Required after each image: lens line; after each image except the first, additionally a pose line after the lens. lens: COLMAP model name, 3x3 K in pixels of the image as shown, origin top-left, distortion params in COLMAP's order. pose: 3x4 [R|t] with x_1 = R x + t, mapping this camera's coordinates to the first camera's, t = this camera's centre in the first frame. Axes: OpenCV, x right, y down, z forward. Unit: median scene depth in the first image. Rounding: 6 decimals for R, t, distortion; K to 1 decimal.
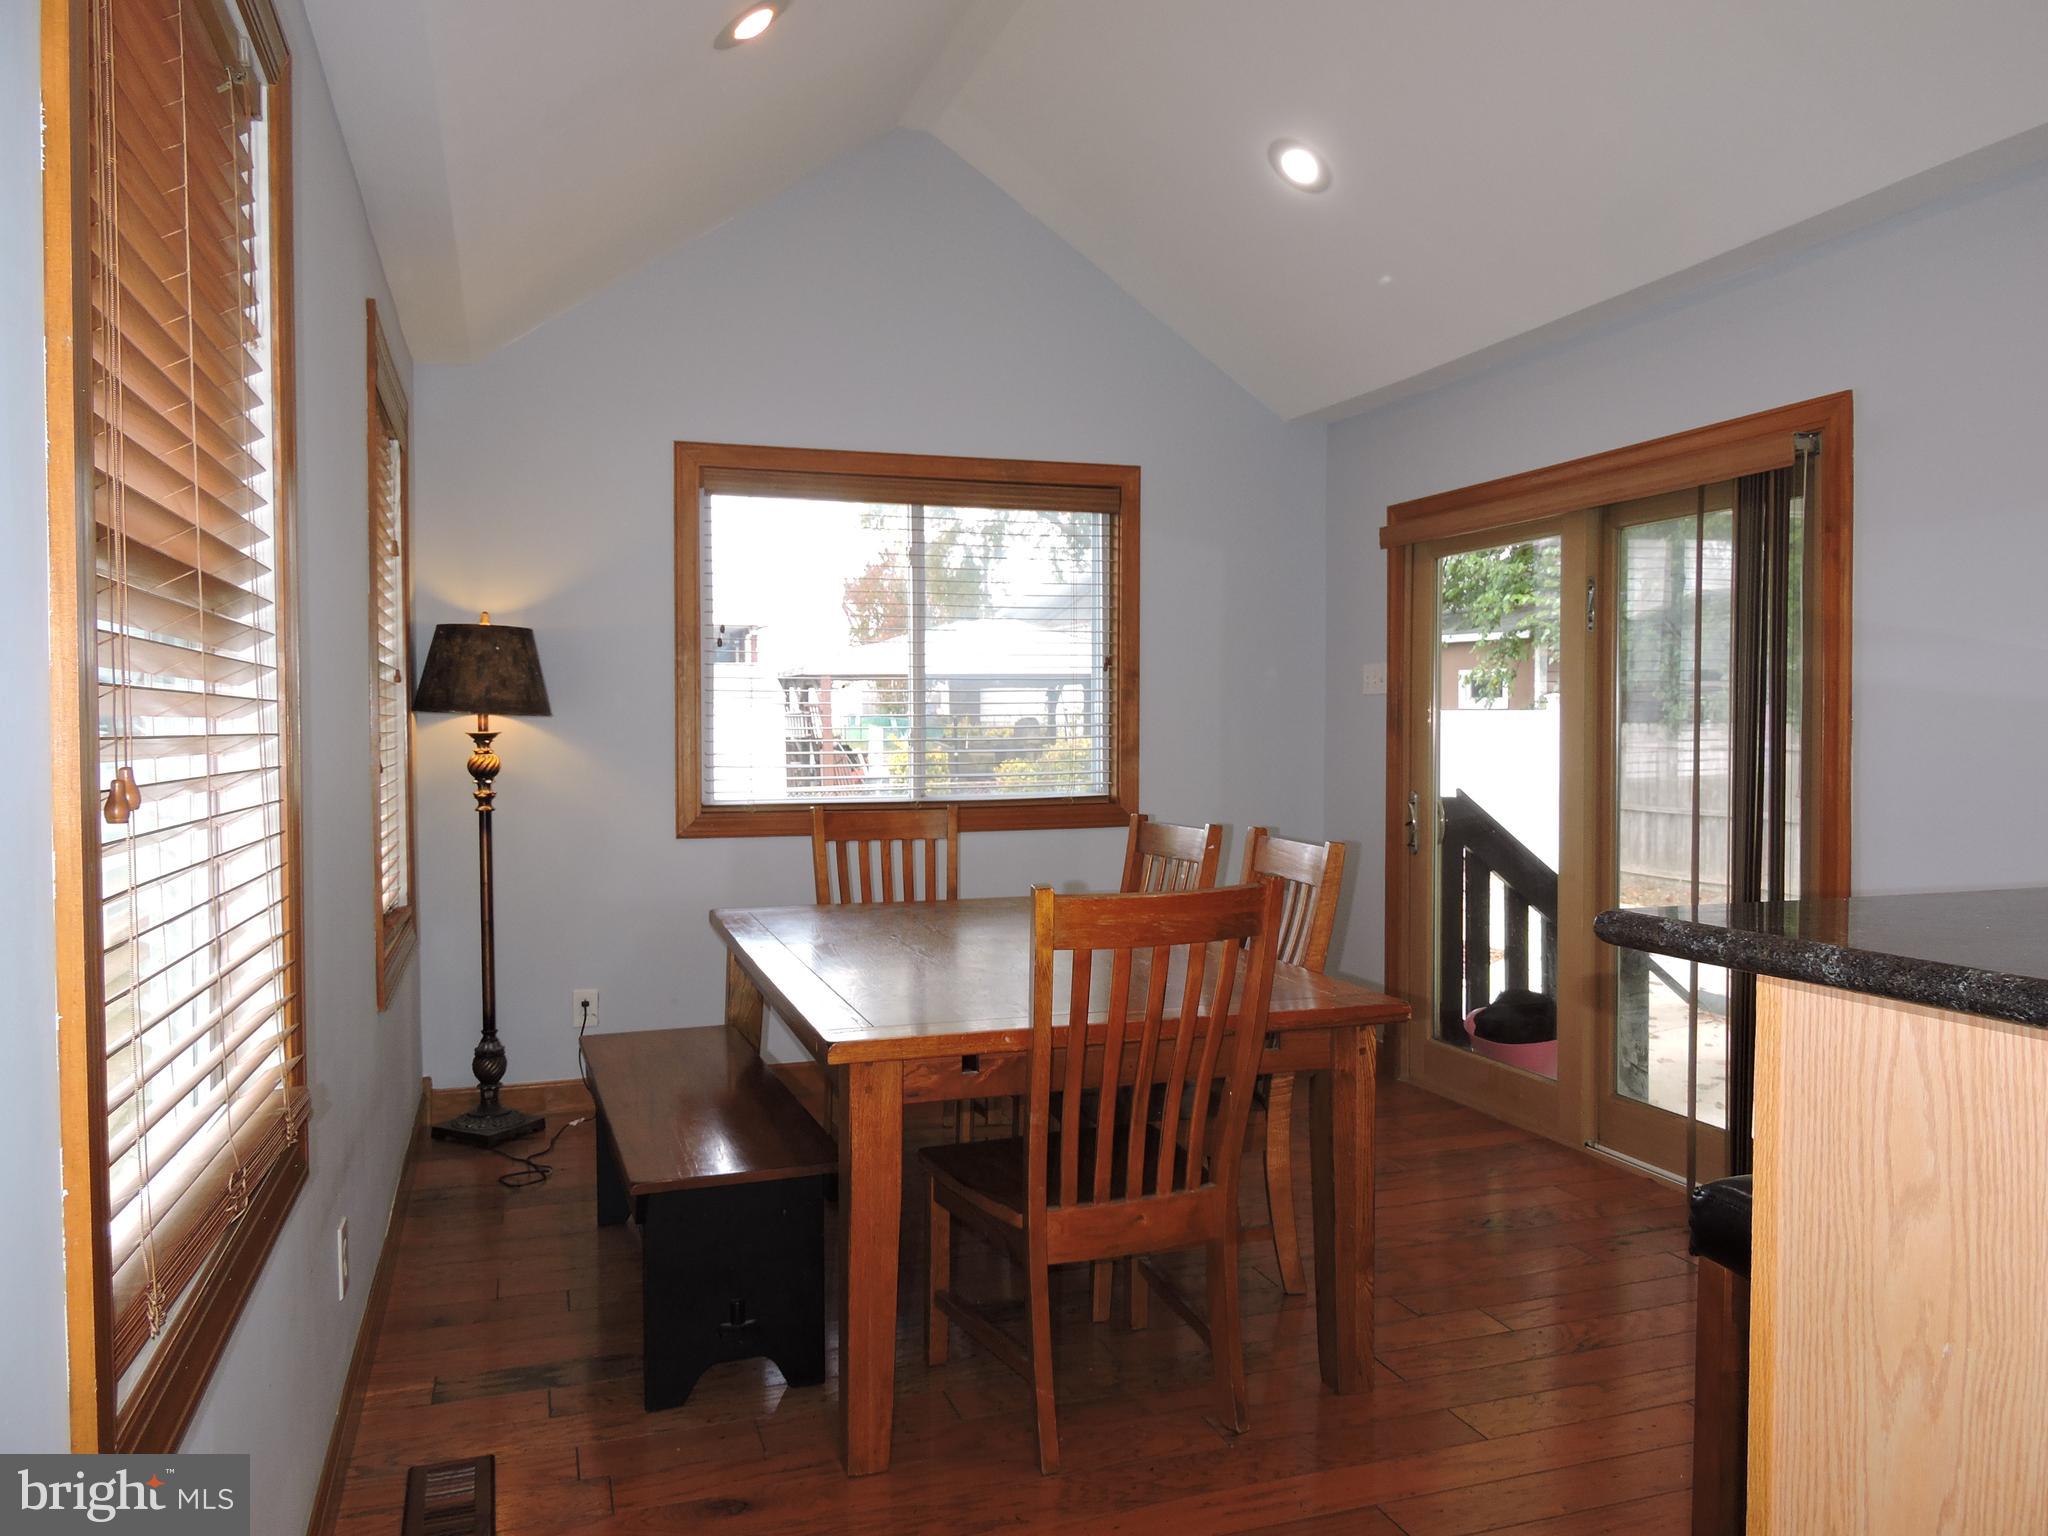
lens RADIAL K [[1443.1, 0, 1024.0], [0, 1443.1, 768.0], [0, 0, 1]] dist [-0.026487, -0.003599]
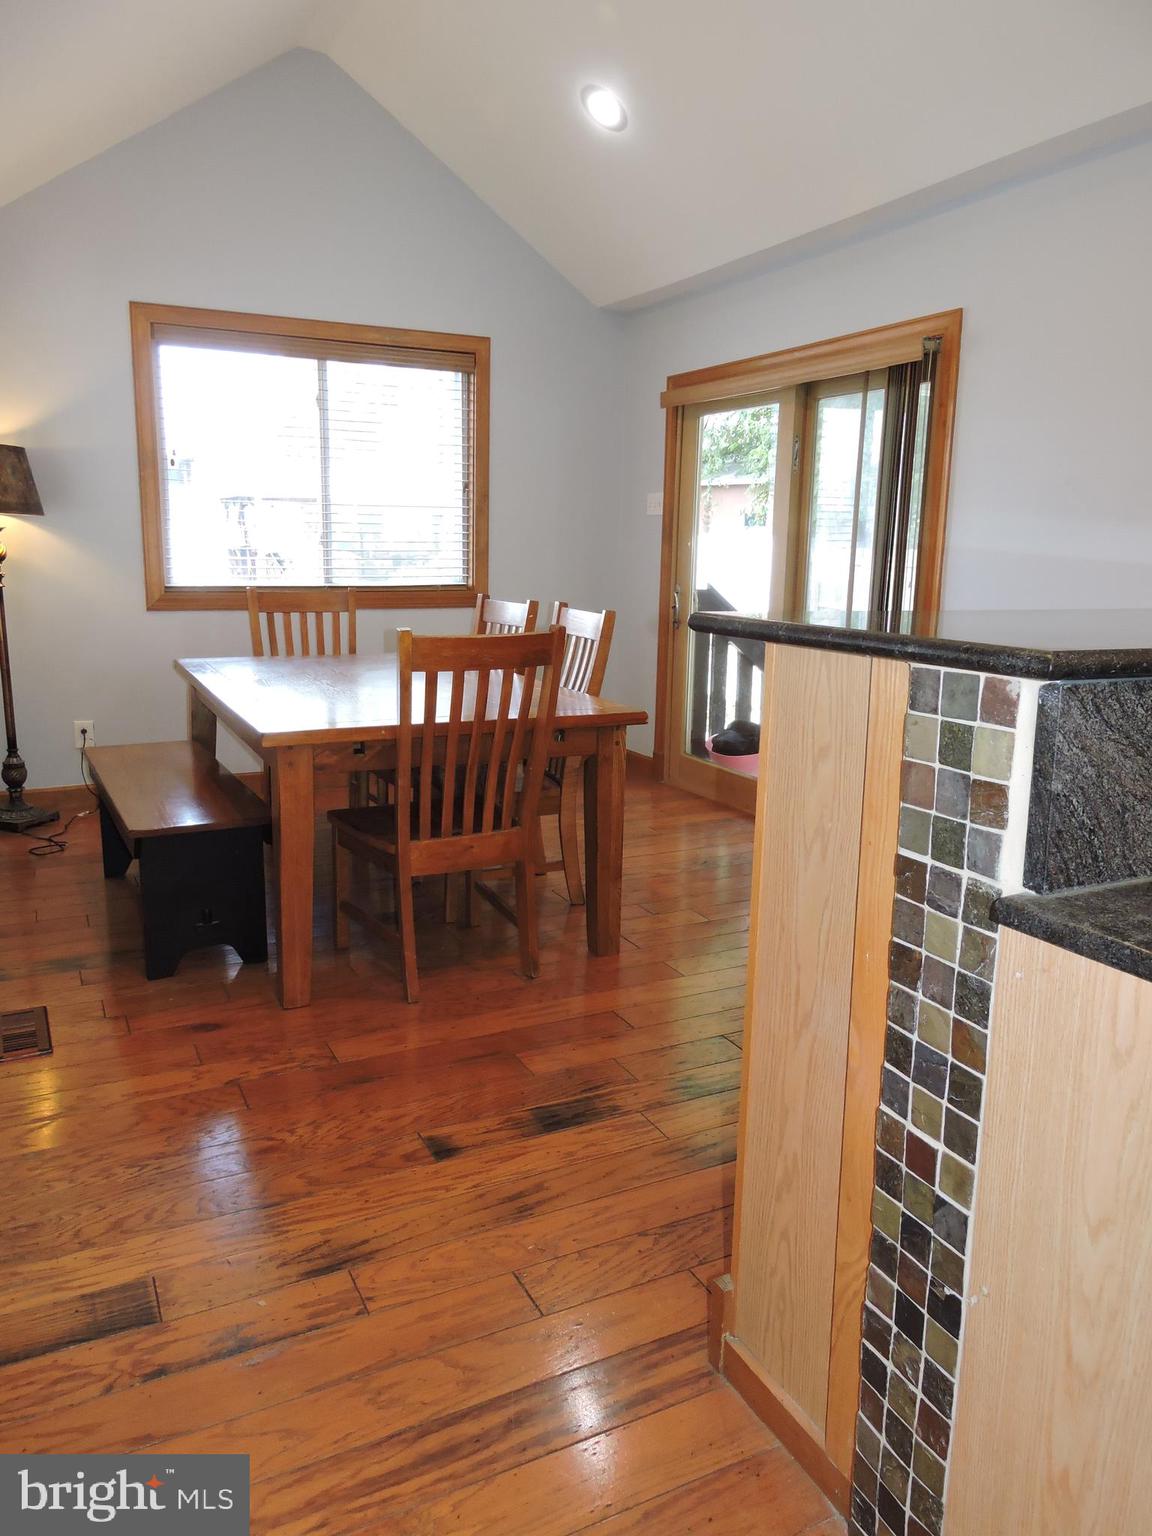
lens RADIAL K [[1082.3, 0, 575.0], [0, 1082.3, 785.5], [0, 0, 1]] dist [-0.026487, -0.003599]
pose [[0.989850, -0.008163, 0.141878, 0.021725], [-0.018717, 0.982163, 0.187096, 0.021330], [-0.140875, -0.187852, 0.972042, -0.120167]]
